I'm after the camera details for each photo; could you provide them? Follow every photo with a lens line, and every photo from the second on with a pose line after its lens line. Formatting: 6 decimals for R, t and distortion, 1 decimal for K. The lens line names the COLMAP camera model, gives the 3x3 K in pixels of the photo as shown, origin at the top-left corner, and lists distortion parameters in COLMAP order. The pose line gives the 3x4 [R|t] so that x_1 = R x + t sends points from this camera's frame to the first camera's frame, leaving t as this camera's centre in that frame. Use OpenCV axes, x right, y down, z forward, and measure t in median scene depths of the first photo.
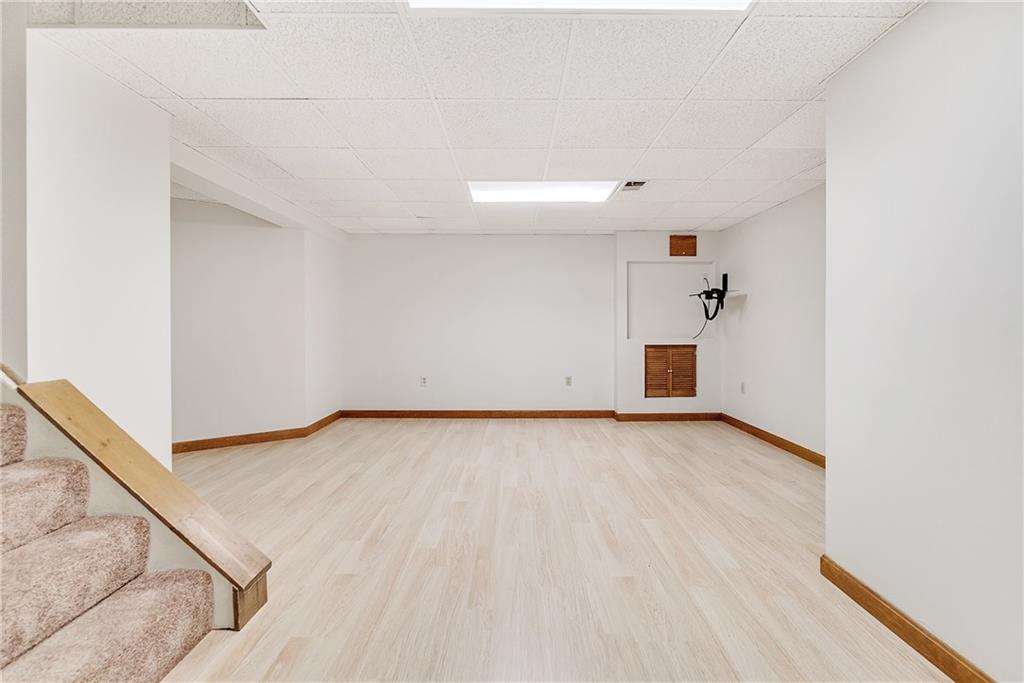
lens RADIAL K [[458.6, 0, 523.9], [0, 458.6, 329.2], [0, 0, 1]] dist [-0.001862, -0.000275]
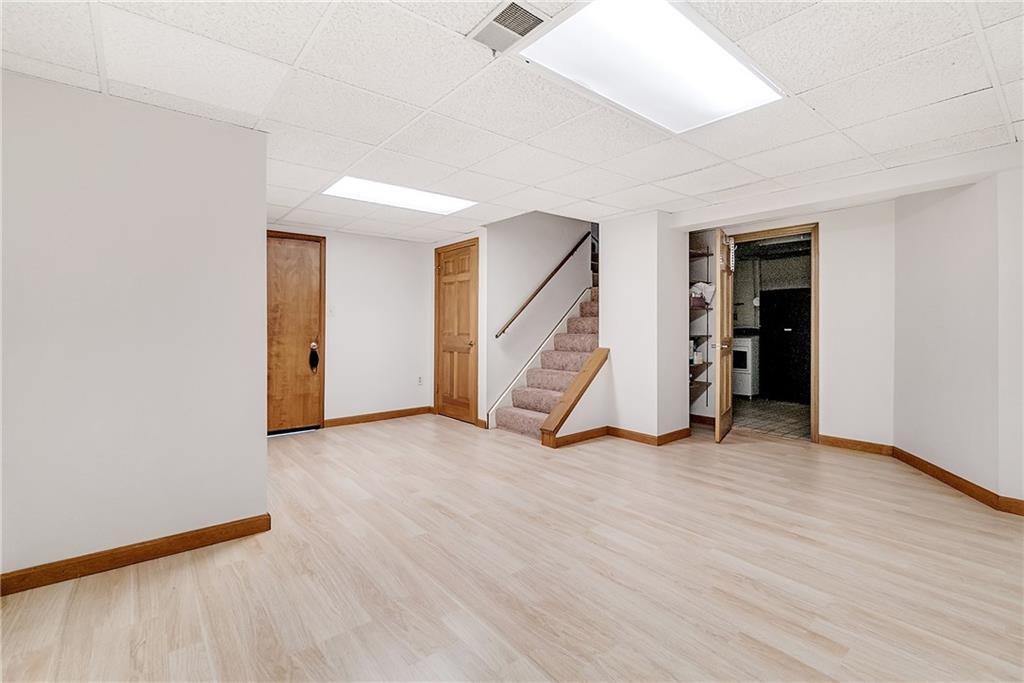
lens RADIAL K [[458.6, 0, 523.9], [0, 458.6, 329.2], [0, 0, 1]] dist [-0.001862, -0.000275]
pose [[-0.771697, 0.002440, -0.635986, 0.670592], [-0.007376, 0.999891, 0.012787, -0.019978], [0.635948, 0.014559, -0.771595, 1.764385]]
